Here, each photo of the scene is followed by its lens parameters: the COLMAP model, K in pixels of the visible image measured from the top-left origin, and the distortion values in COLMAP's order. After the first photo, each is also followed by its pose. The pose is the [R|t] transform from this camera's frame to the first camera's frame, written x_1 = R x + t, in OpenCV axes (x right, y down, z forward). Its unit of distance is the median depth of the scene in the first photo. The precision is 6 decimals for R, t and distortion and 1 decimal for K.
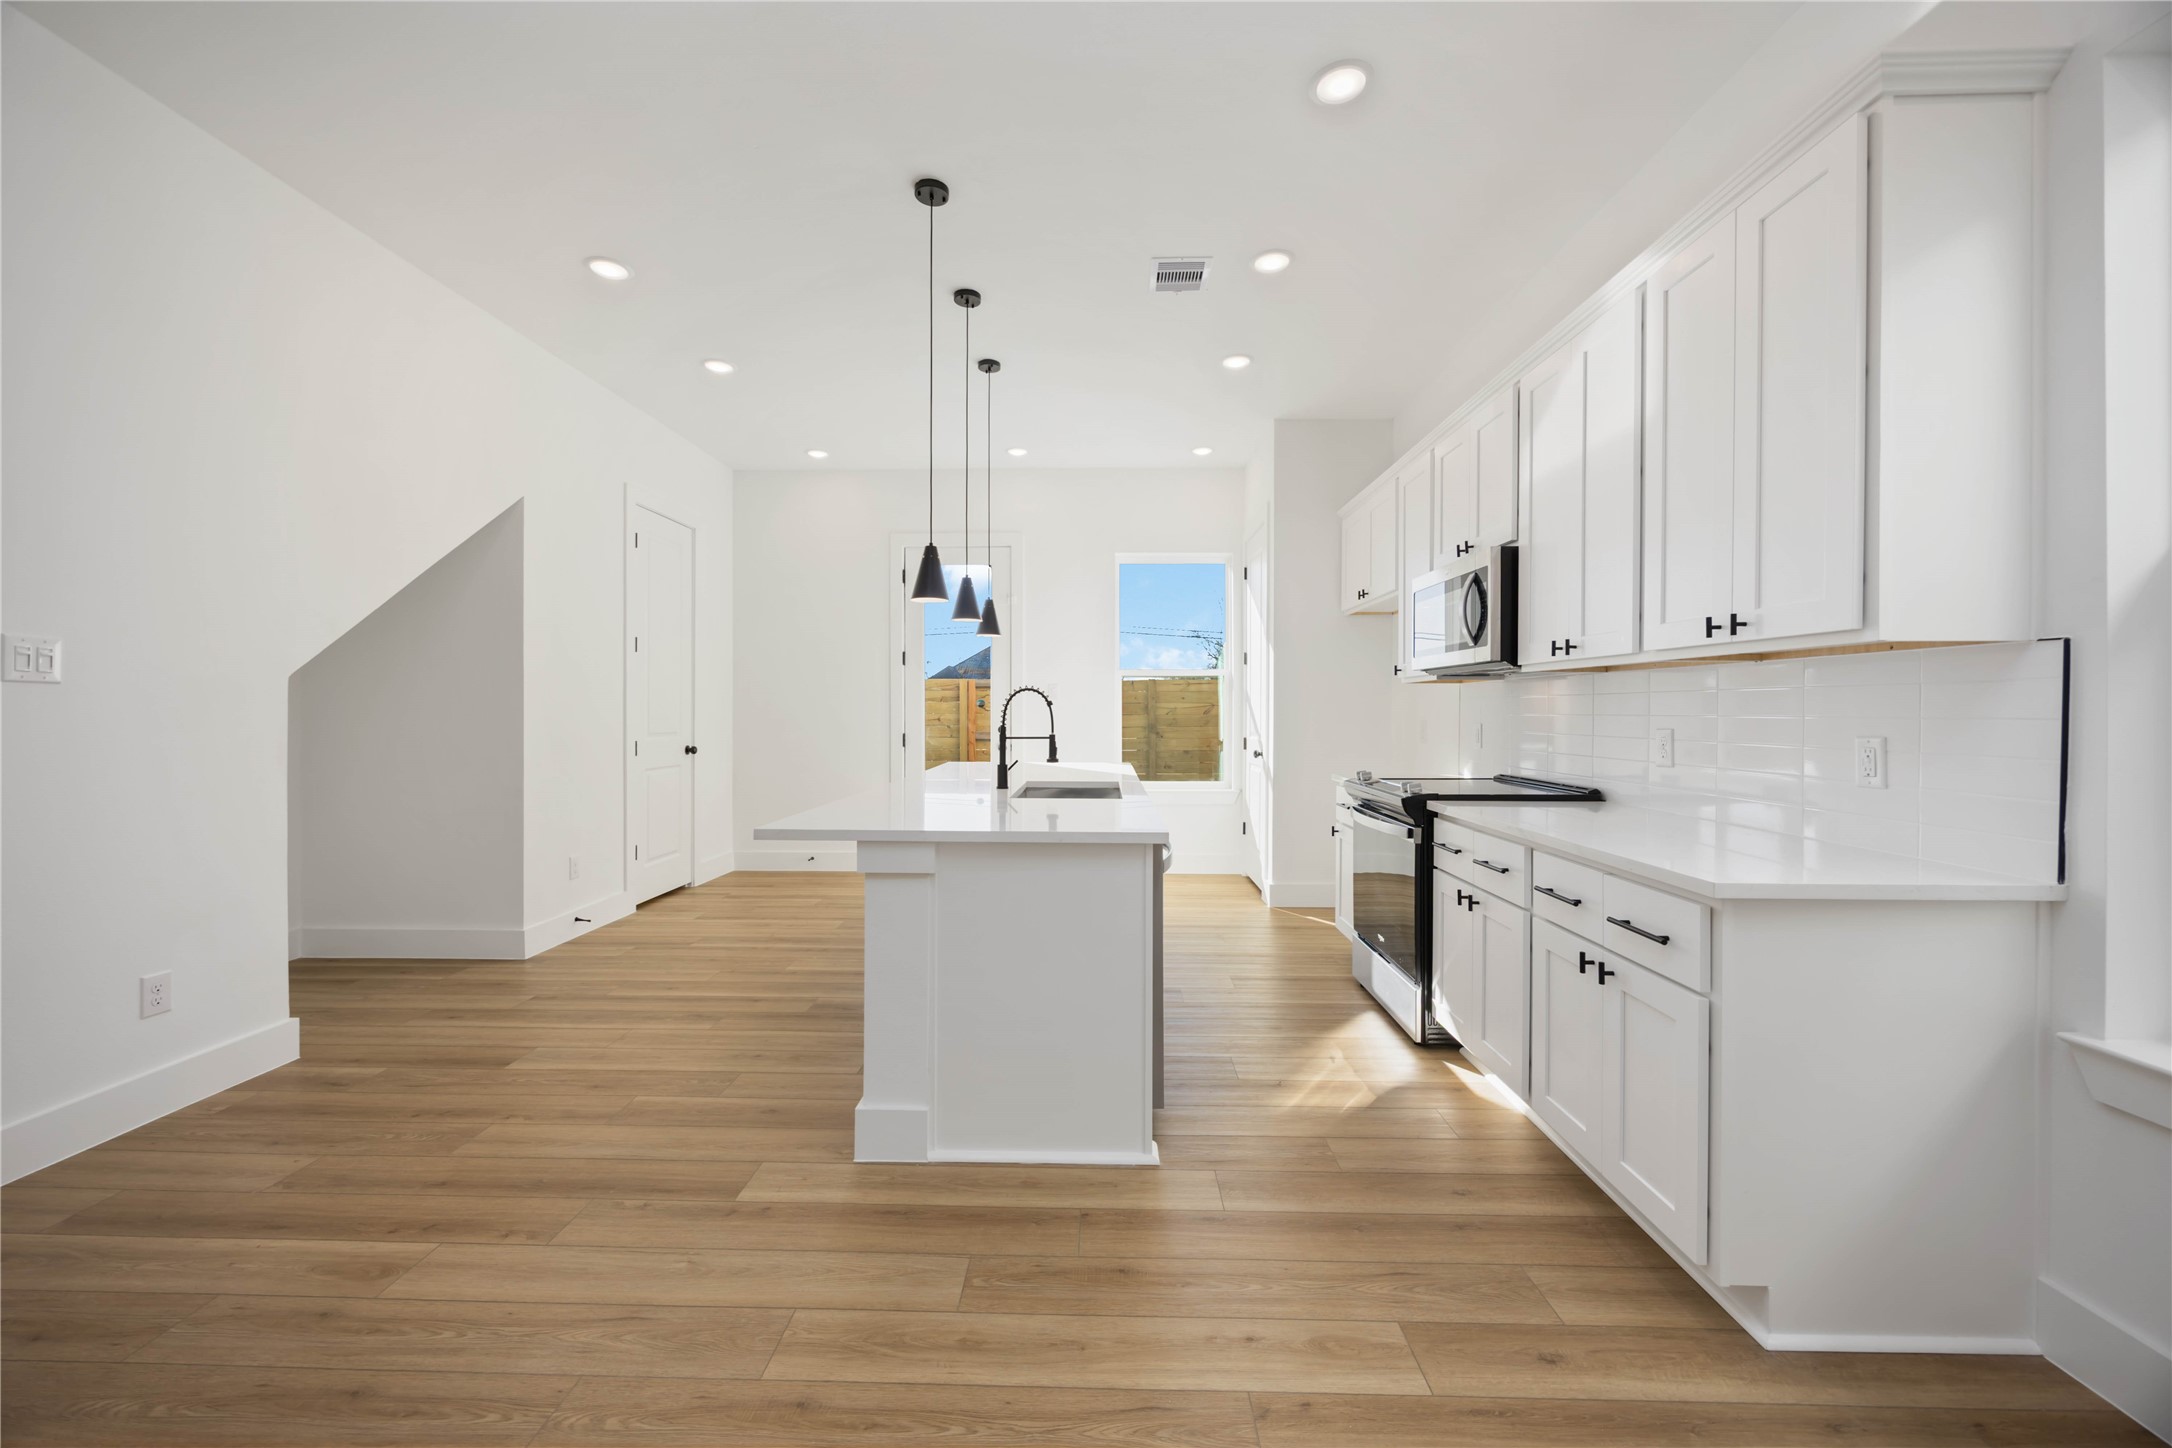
lens RADIAL K [[828.1, 0, 1083.1], [0, 828.1, 713.6], [0, 0, 1]] dist [-0.006245, -0.000254]
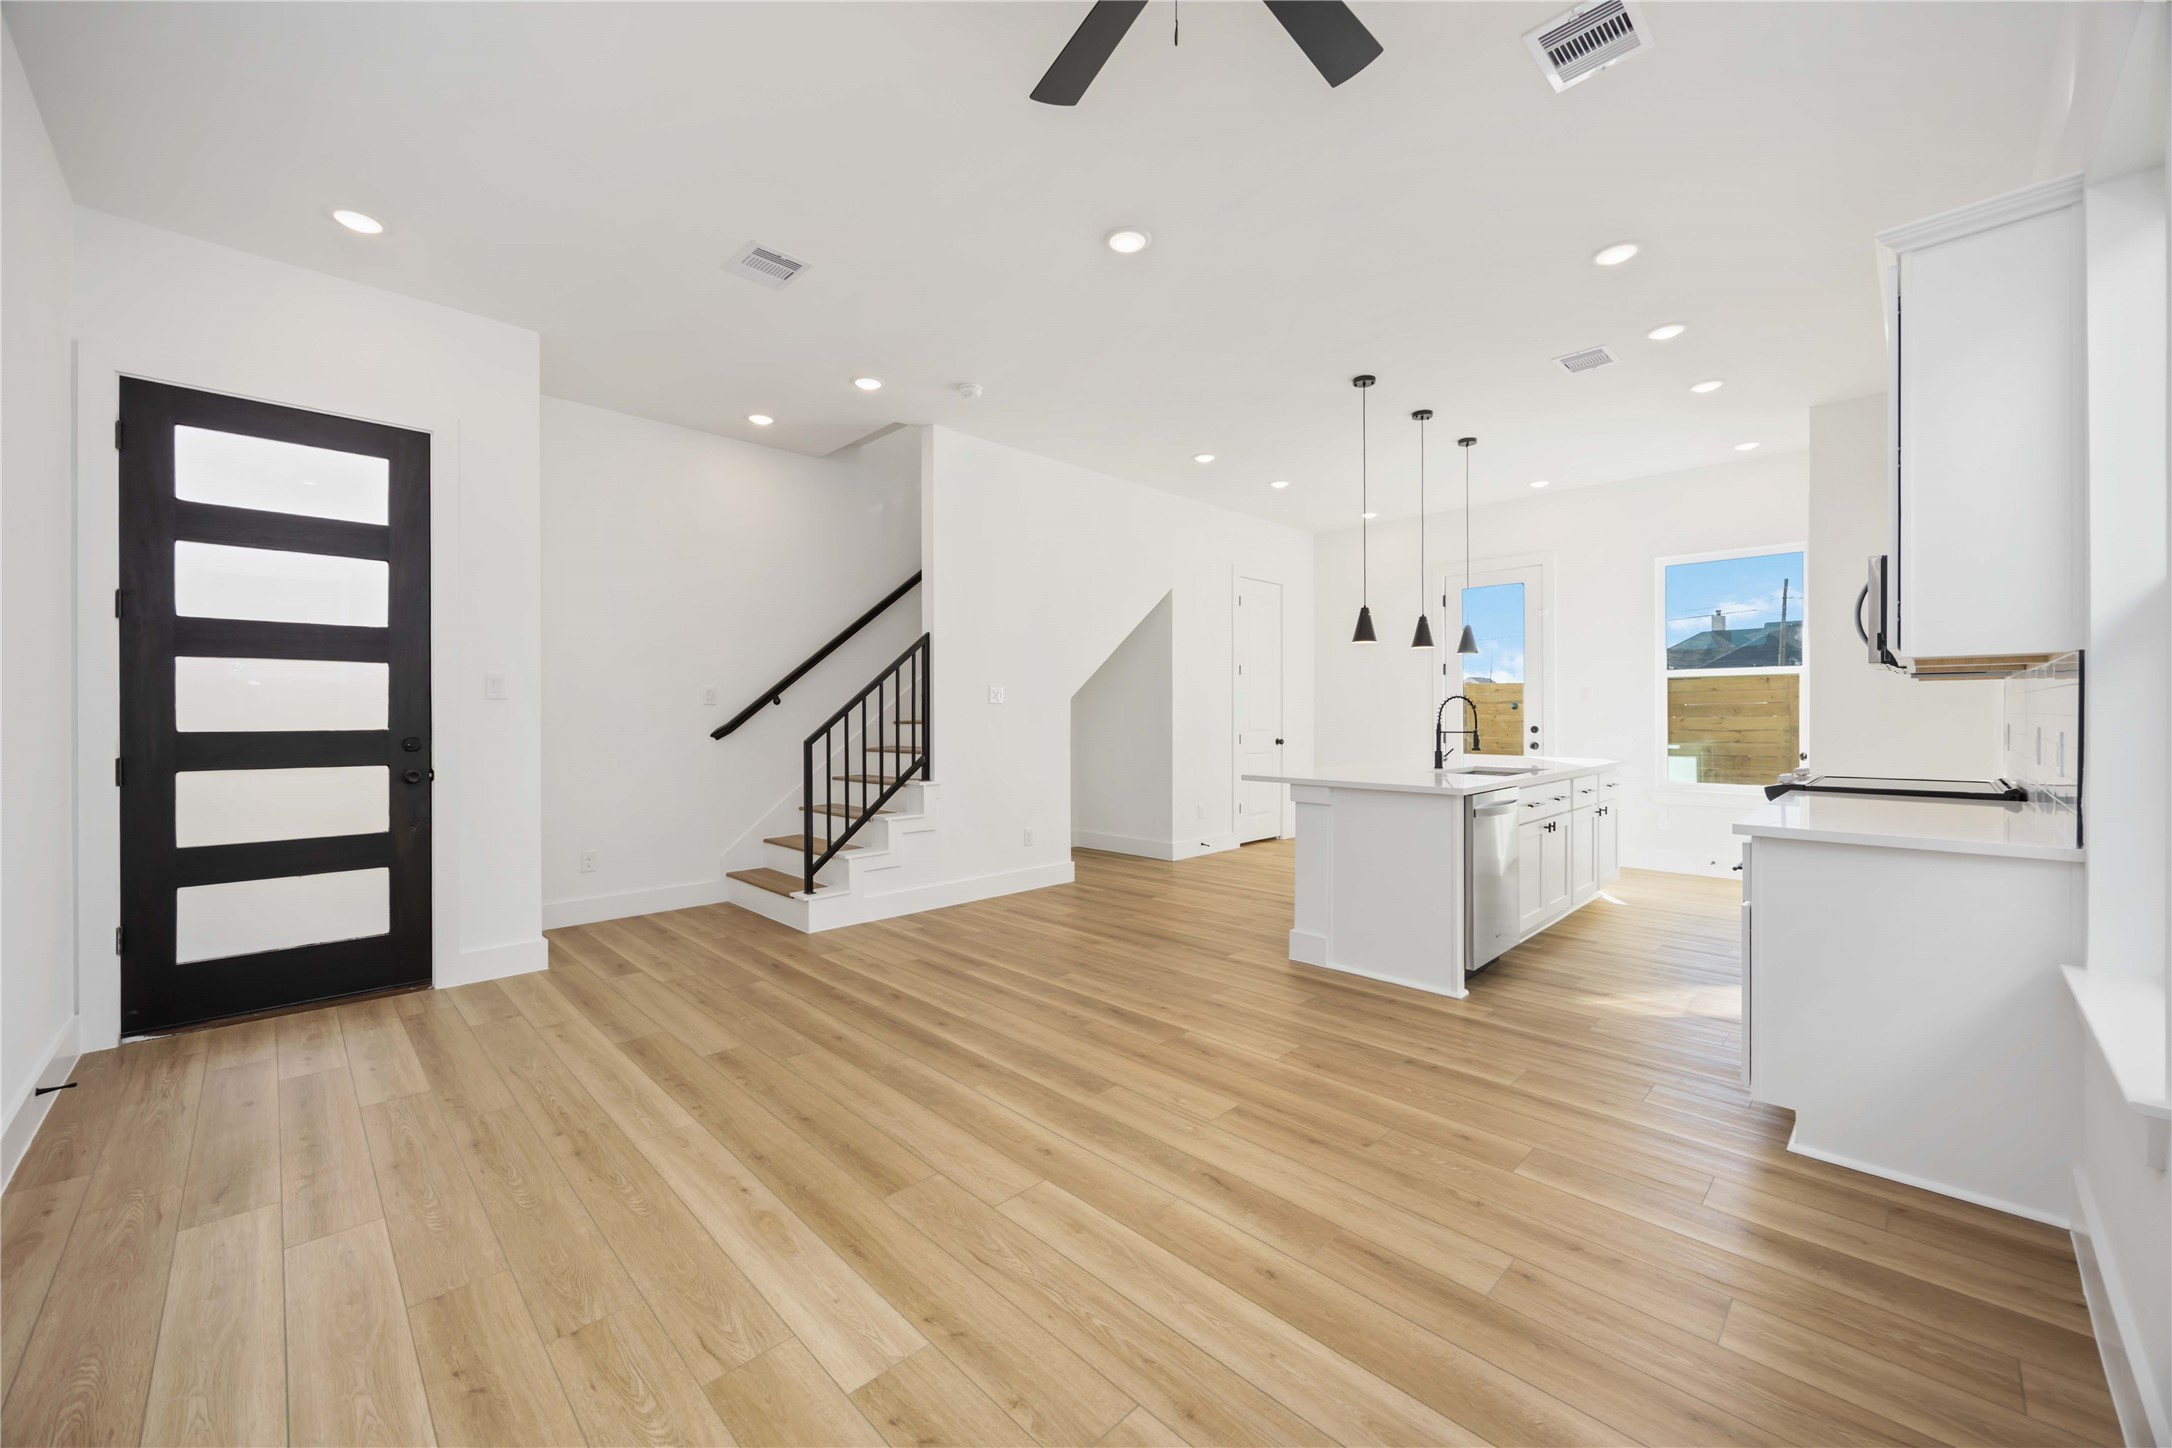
lens RADIAL K [[828.1, 0, 1070.3], [0, 828.1, 716.8], [0, 0, 1]] dist [-0.006245, -0.000254]
pose [[0.712177, -0.001895, -0.701998, 0.512661], [0.001765, 0.999998, -0.000908, 0.003595], [0.701998, -0.000592, 0.712179, -0.500173]]
